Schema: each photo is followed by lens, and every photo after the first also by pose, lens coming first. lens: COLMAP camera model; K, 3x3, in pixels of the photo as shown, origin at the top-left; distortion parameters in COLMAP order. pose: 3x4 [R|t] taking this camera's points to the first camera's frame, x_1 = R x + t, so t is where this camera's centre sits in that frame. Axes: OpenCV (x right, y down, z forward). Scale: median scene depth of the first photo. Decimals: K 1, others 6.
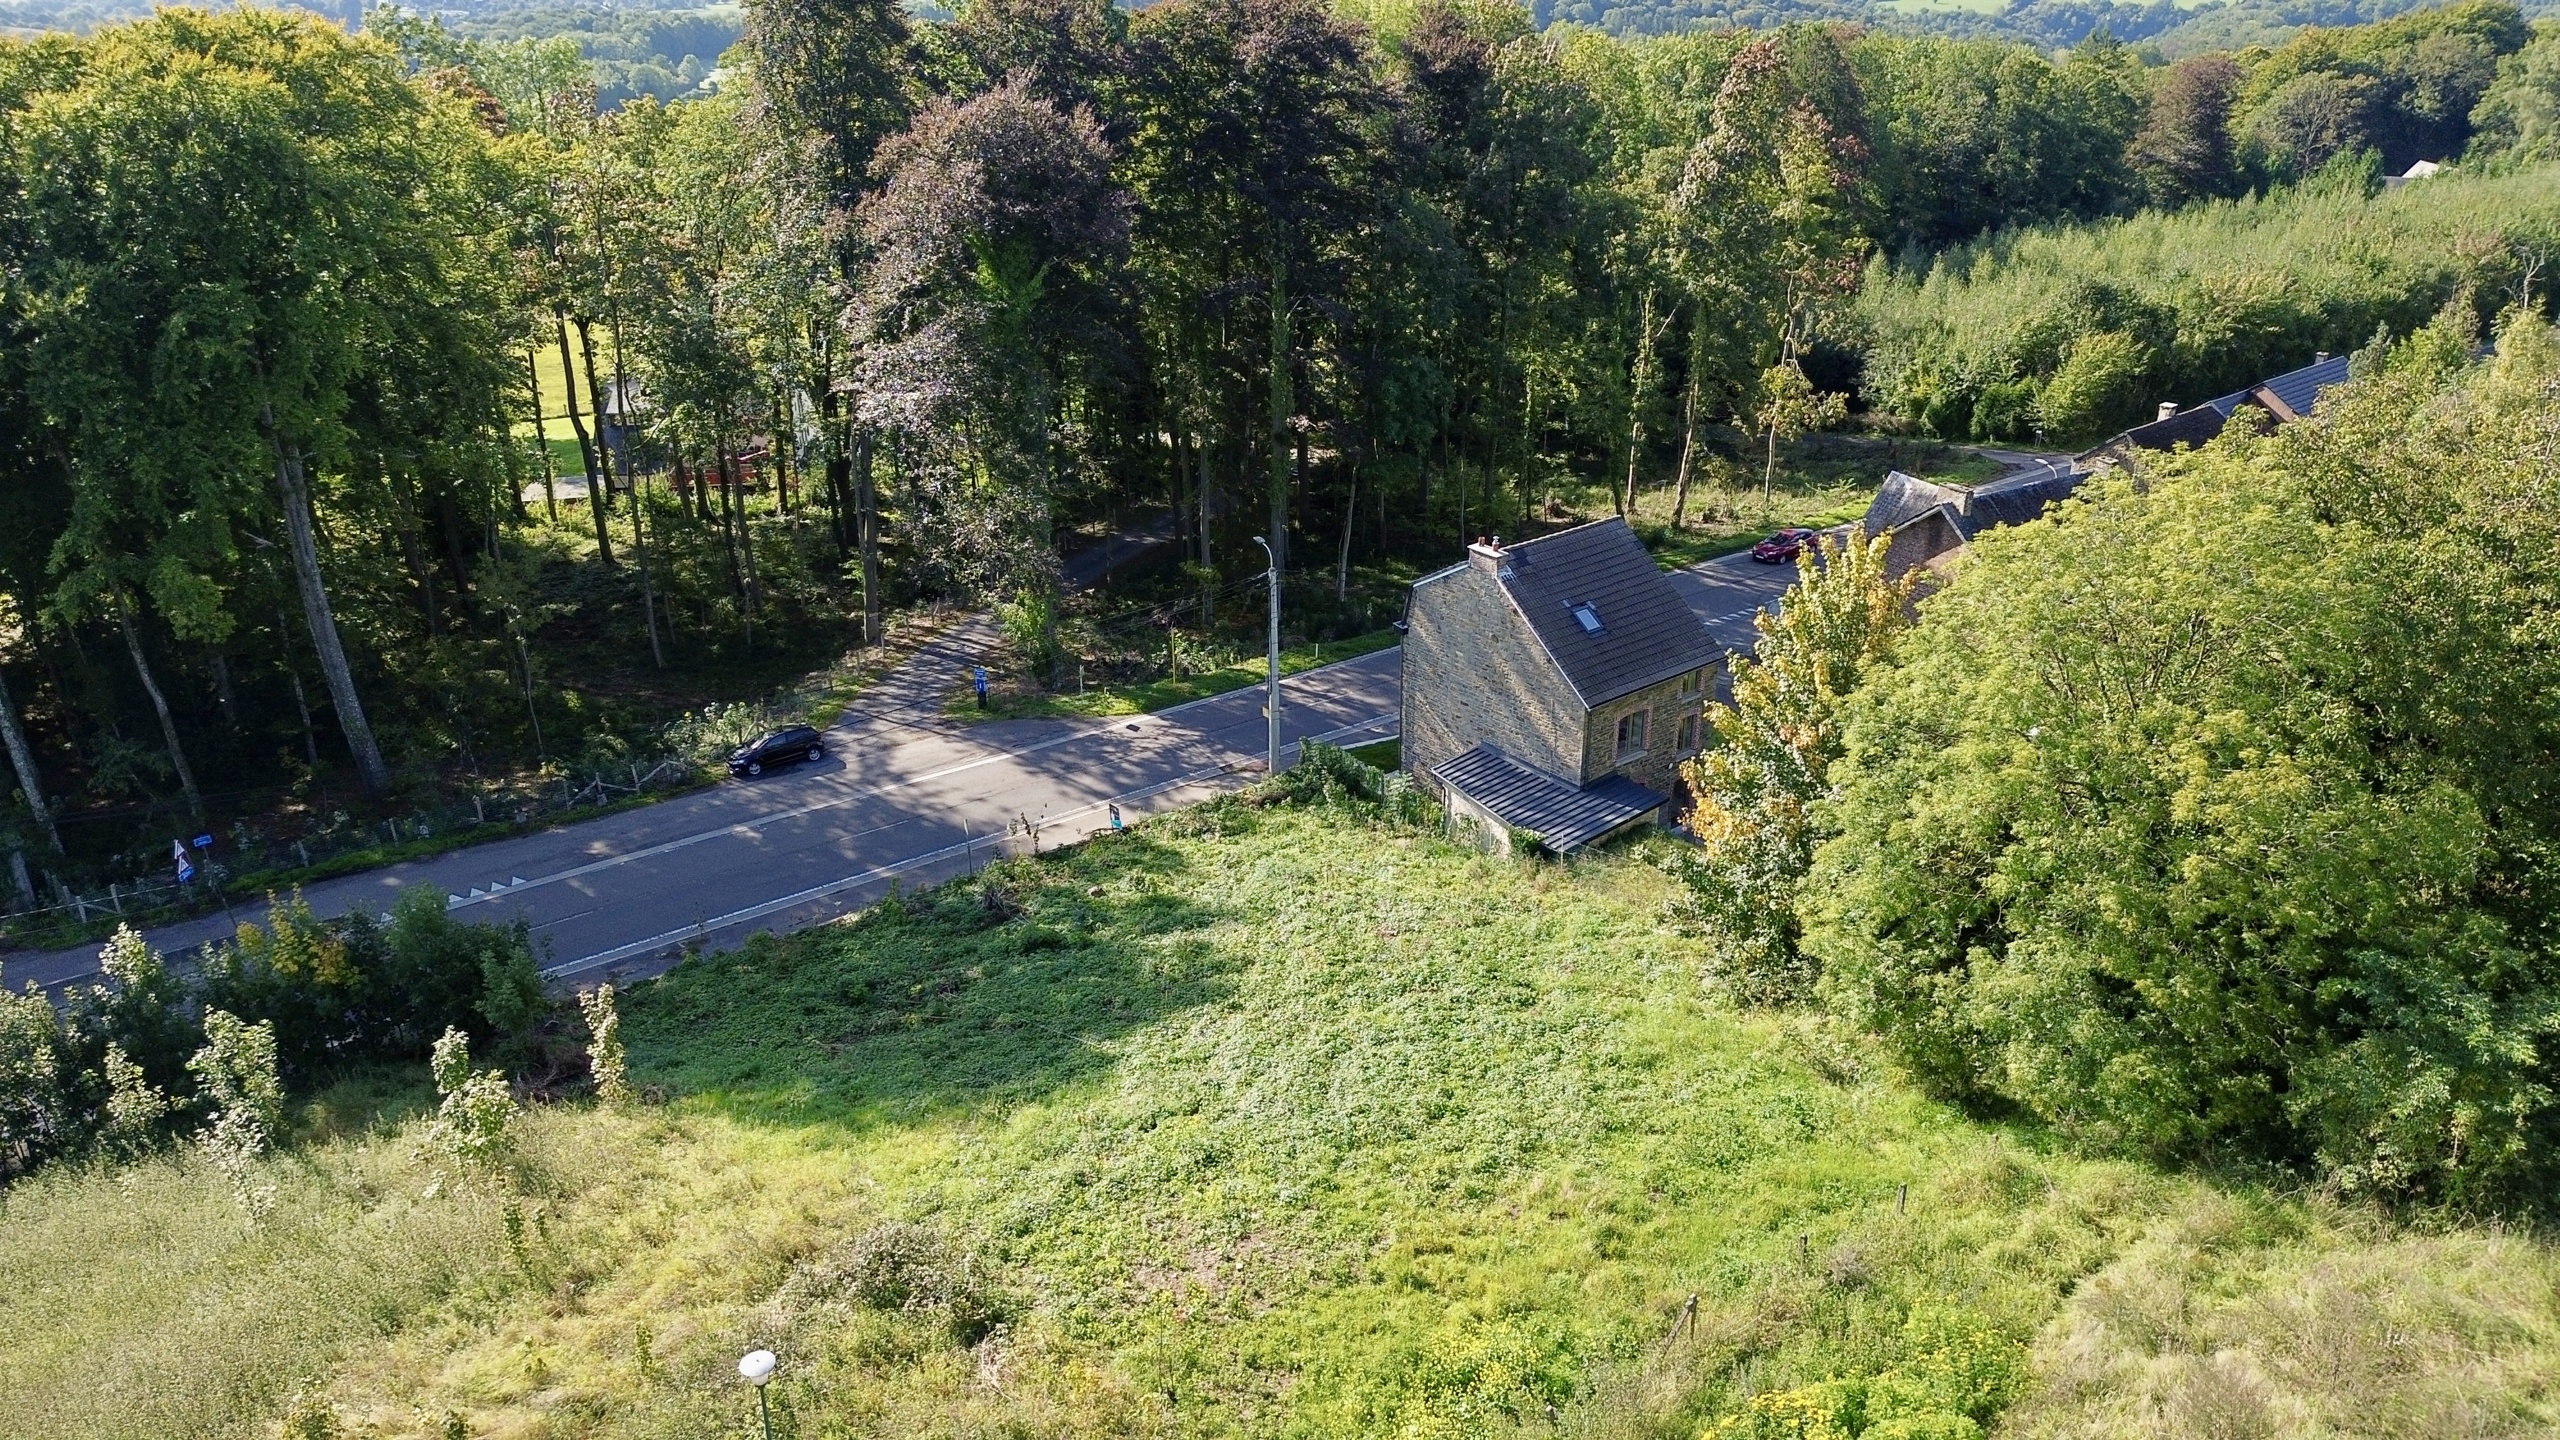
lens RADIAL K [[1804.7, 0, 1269.9], [0, 1804.7, 731.4], [0, 0, 1]] dist [0.066435, -0.066080]
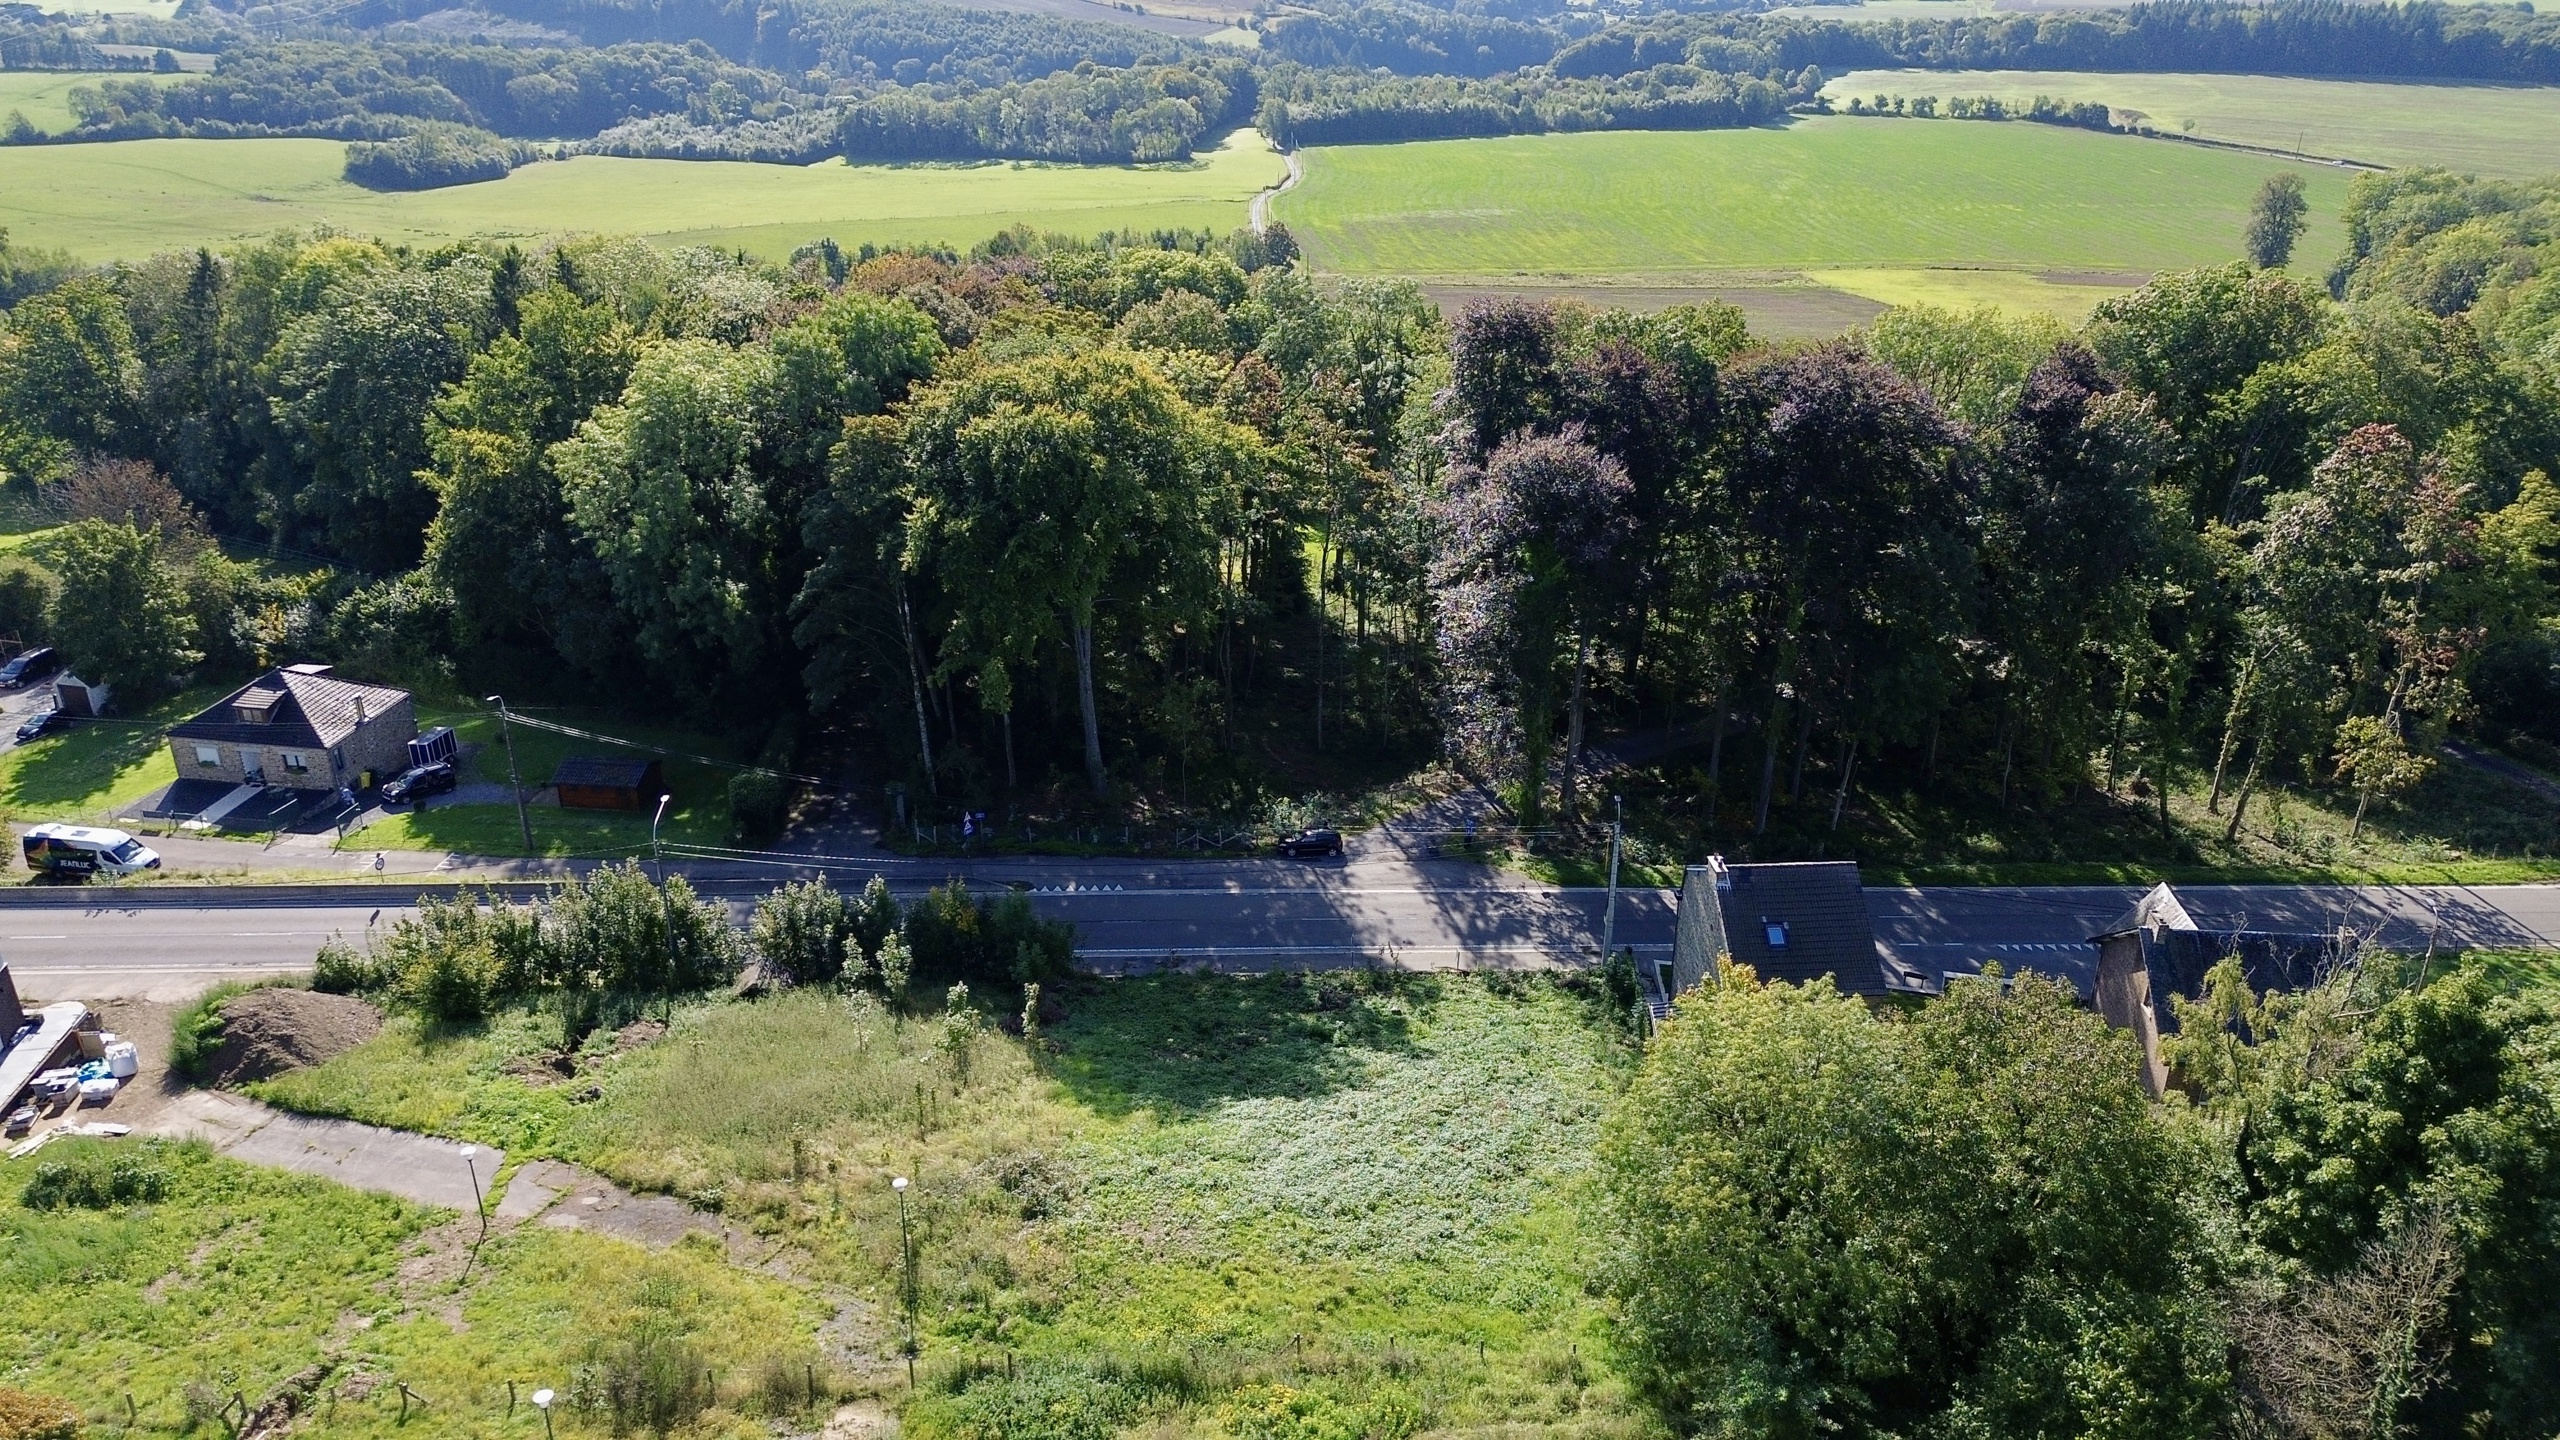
lens RADIAL K [[1804.7, 0, 1269.9], [0, 1804.7, 731.4], [0, 0, 1]] dist [0.066435, -0.066080]
pose [[0.831359, 0.242819, -0.499881, 0.558804], [-0.236596, 0.968553, 0.076992, -0.249230], [0.502857, 0.054262, 0.862665, -0.397710]]
